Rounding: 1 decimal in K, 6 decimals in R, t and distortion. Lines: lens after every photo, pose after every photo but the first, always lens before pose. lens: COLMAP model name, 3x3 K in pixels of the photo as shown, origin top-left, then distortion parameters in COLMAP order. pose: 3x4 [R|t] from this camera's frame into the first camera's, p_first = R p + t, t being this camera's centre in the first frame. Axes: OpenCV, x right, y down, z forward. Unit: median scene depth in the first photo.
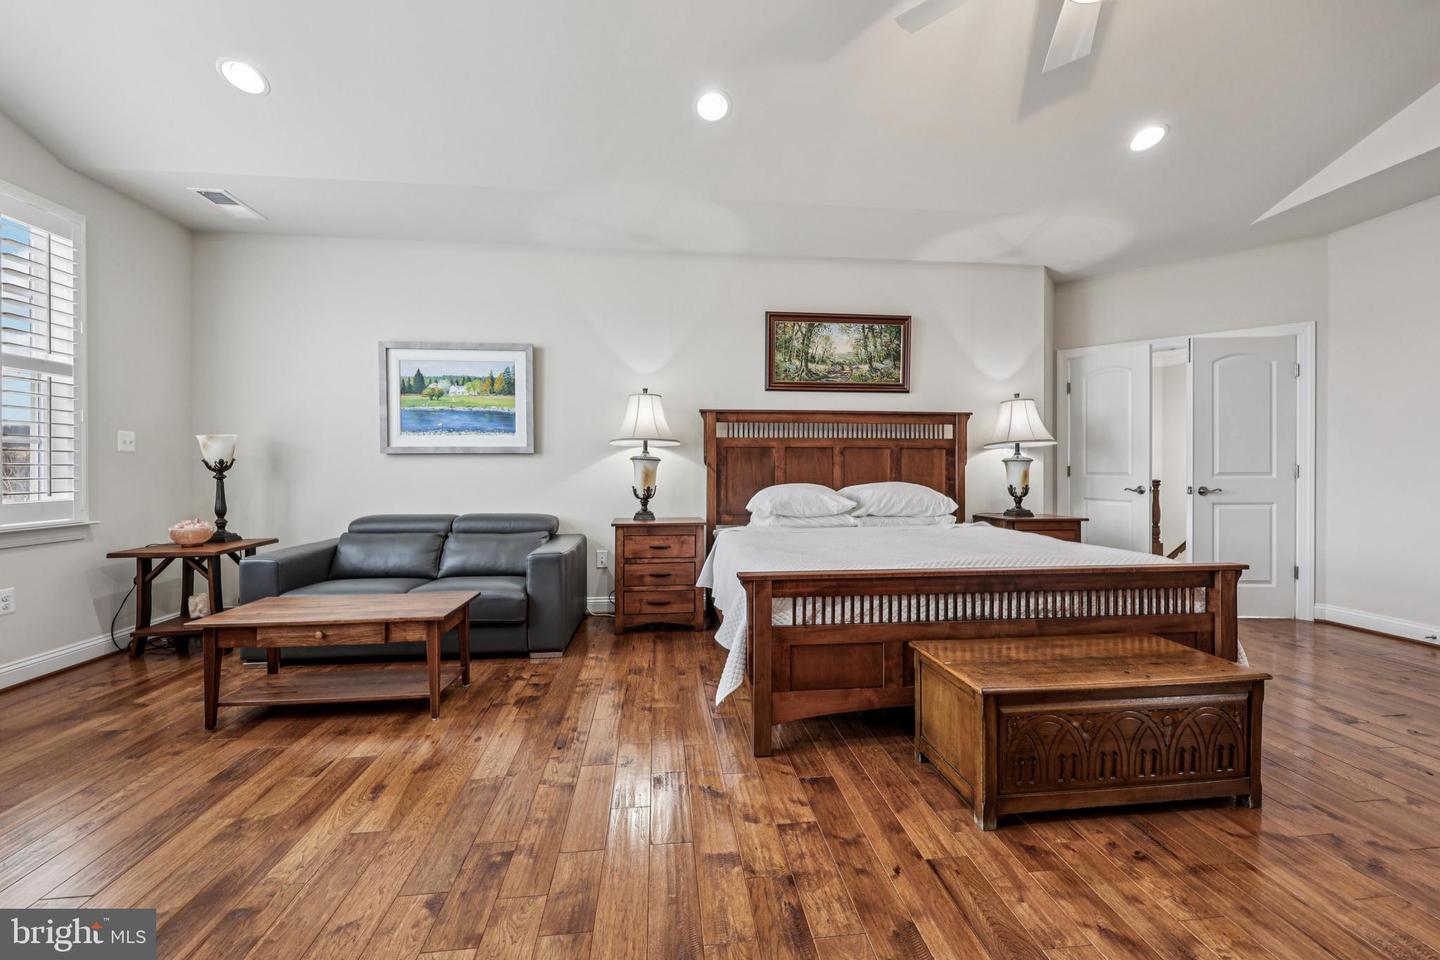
lens RADIAL K [[580.1, 0, 712.3], [0, 580.1, 475.9], [0, 0, 1]] dist [-0.001155, -0.000236]
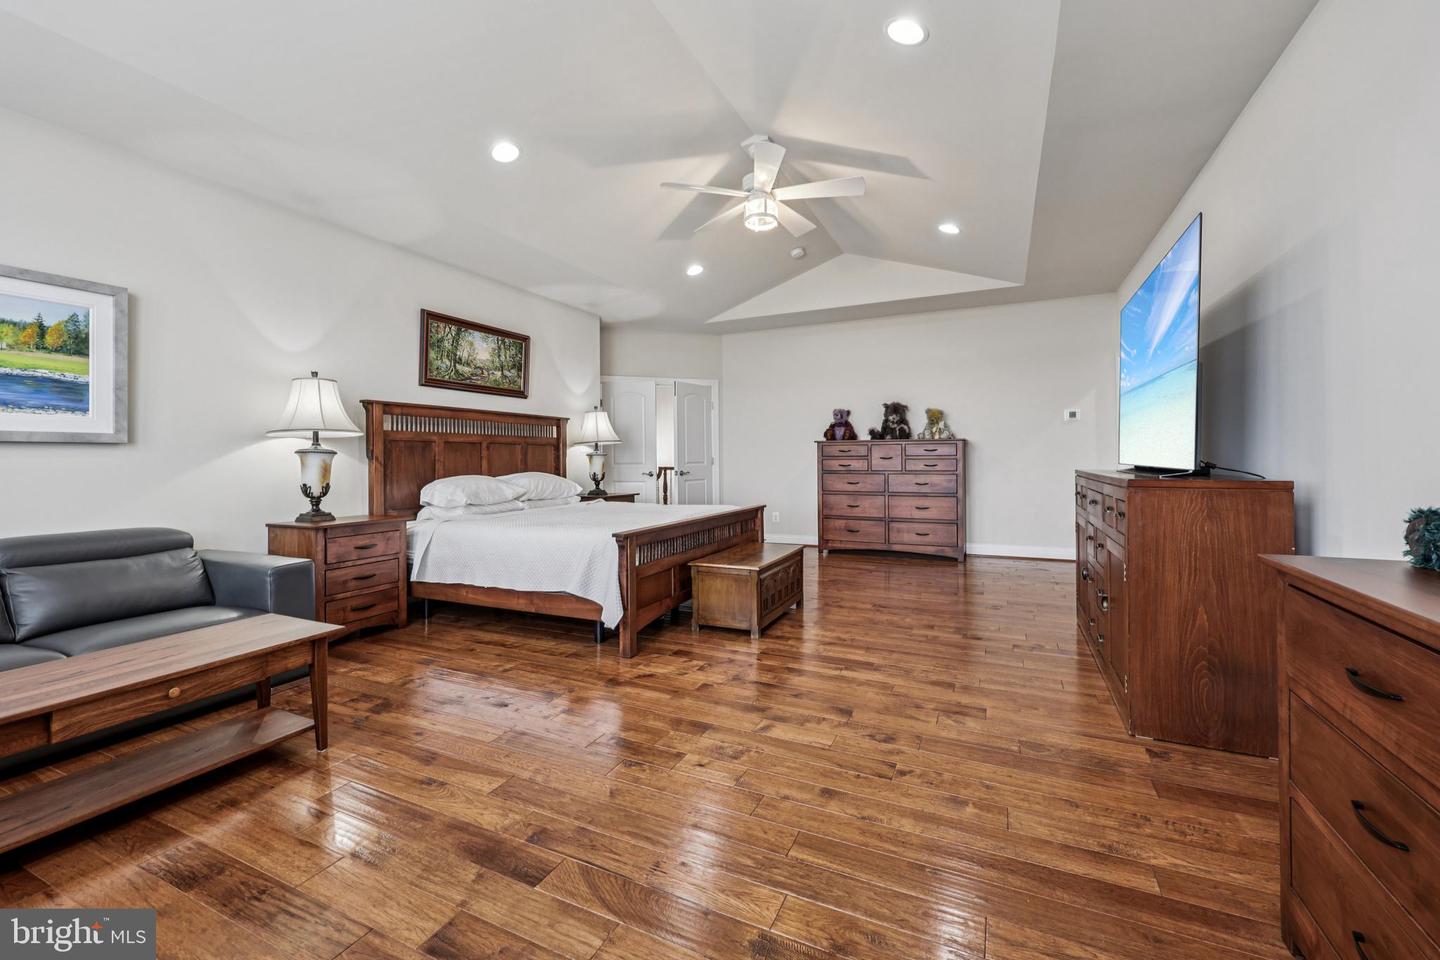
lens RADIAL K [[590.8, 0, 721.7], [0, 590.8, 459.8], [0, 0, 1]] dist [0.001912, 0.000221]
pose [[0.523189, -0.005341, 0.852200, -0.537176], [0.019233, 0.999800, -0.005541, -0.000818], [-0.851999, 0.019289, 0.523187, 0.008881]]
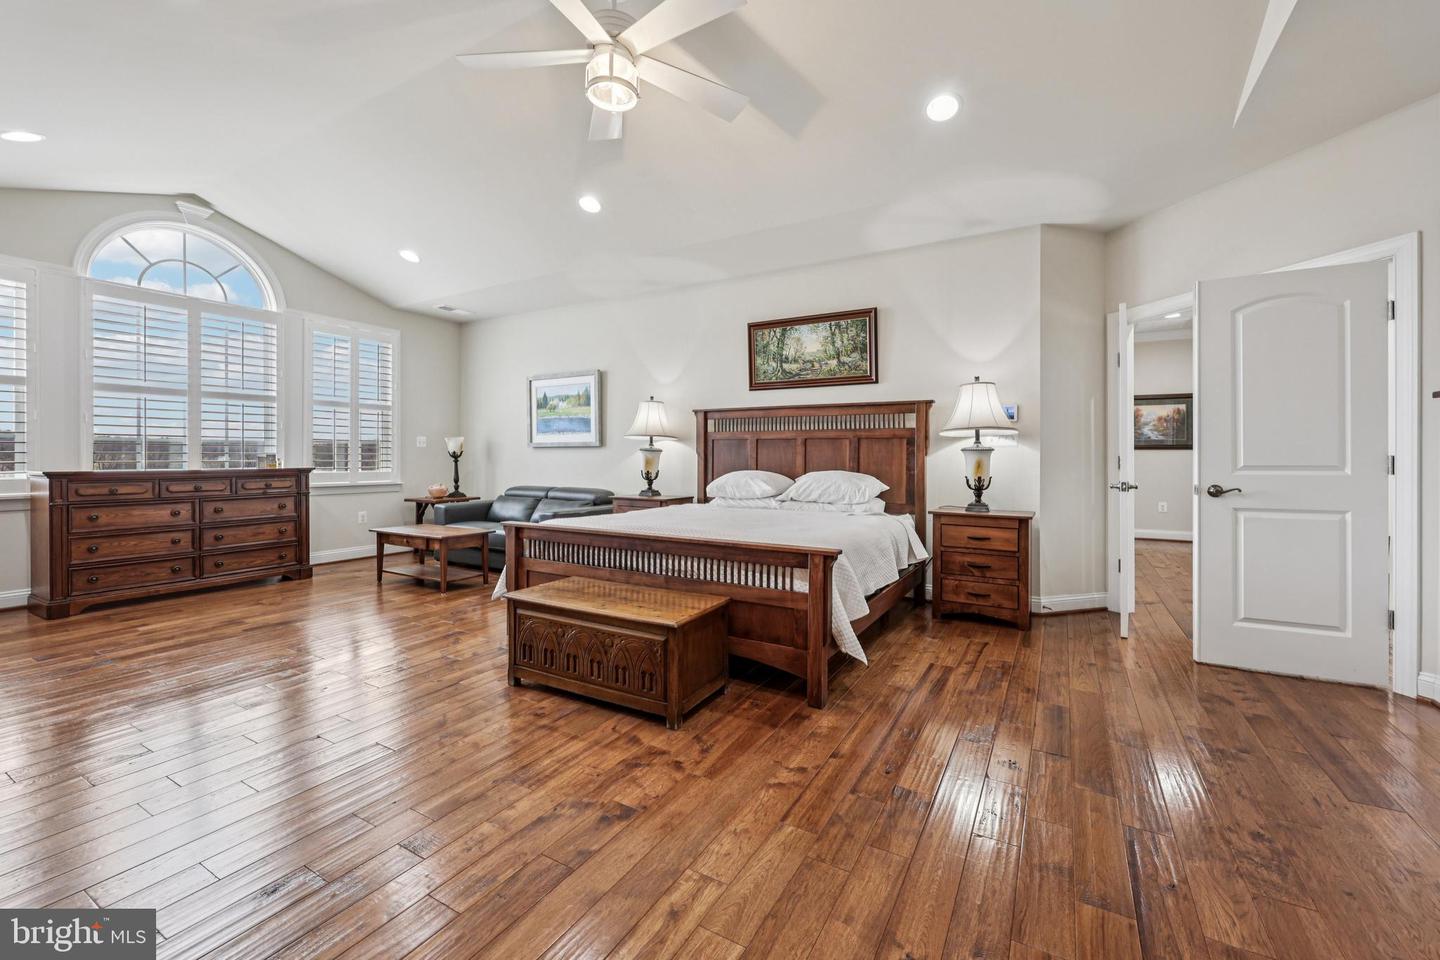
lens RADIAL K [[585.6, 0, 720.2], [0, 585.6, 464.8], [0, 0, 1]] dist [0.001040, 0.000044]
pose [[0.806093, 0.011605, -0.591675, 0.773437], [-0.010956, 0.999929, 0.004686, -0.003231], [0.591687, 0.002705, 0.806163, 0.016937]]
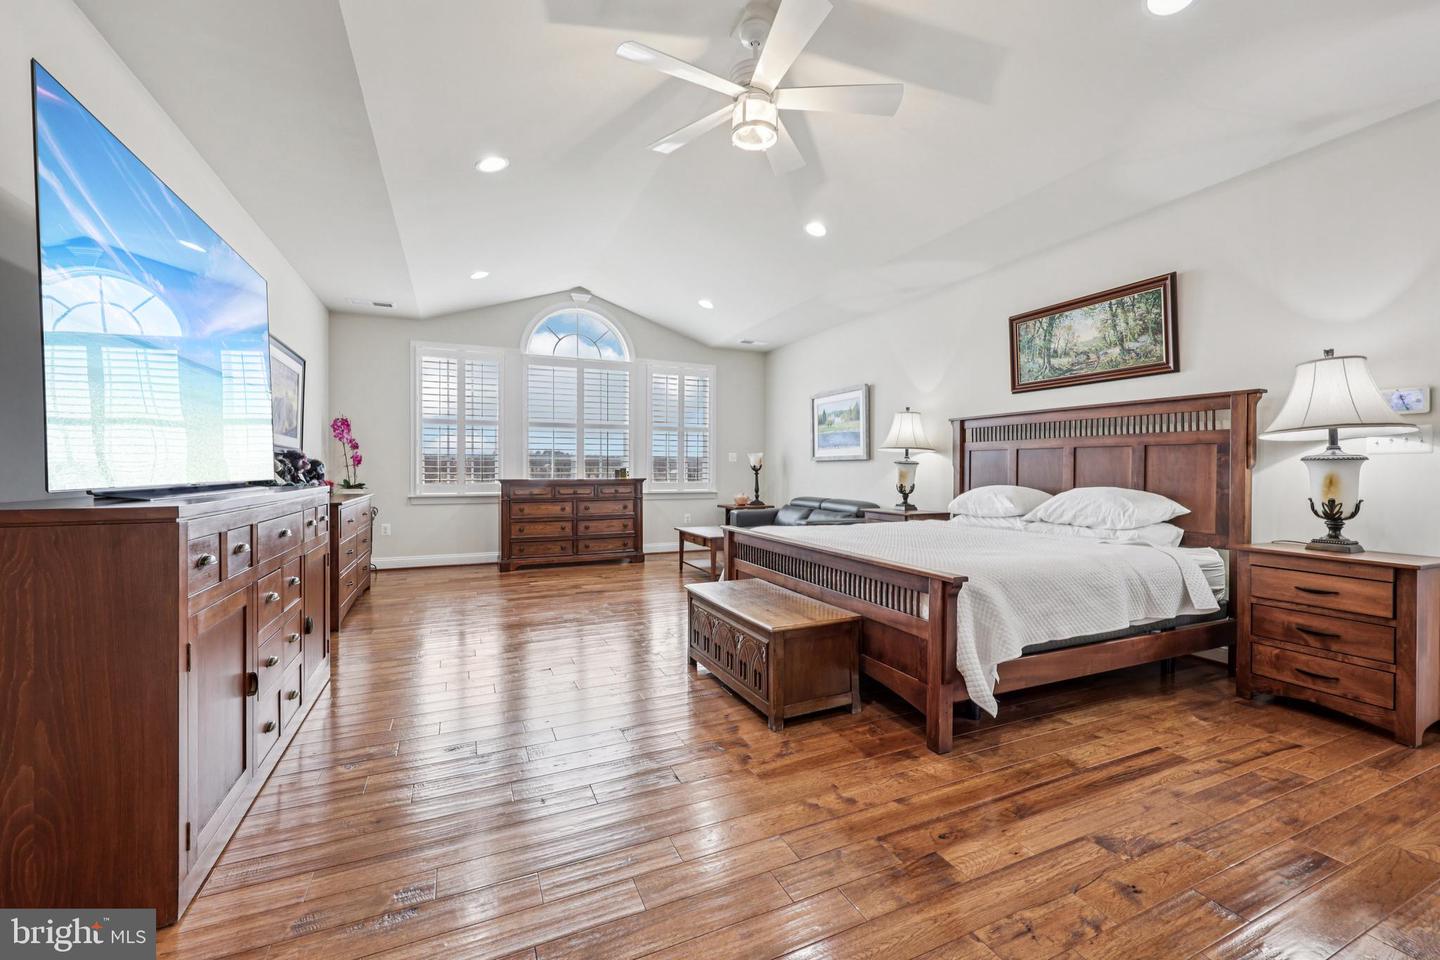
lens RADIAL K [[581.2, 0, 723.4], [0, 581.2, 476.0], [0, 0, 1]] dist [0.002155, 0.000212]
pose [[0.313119, 0.012849, -0.949627, 0.940390], [-0.014037, 0.999862, 0.008900, -0.005497], [0.949610, 0.010543, 0.313256, 0.208978]]
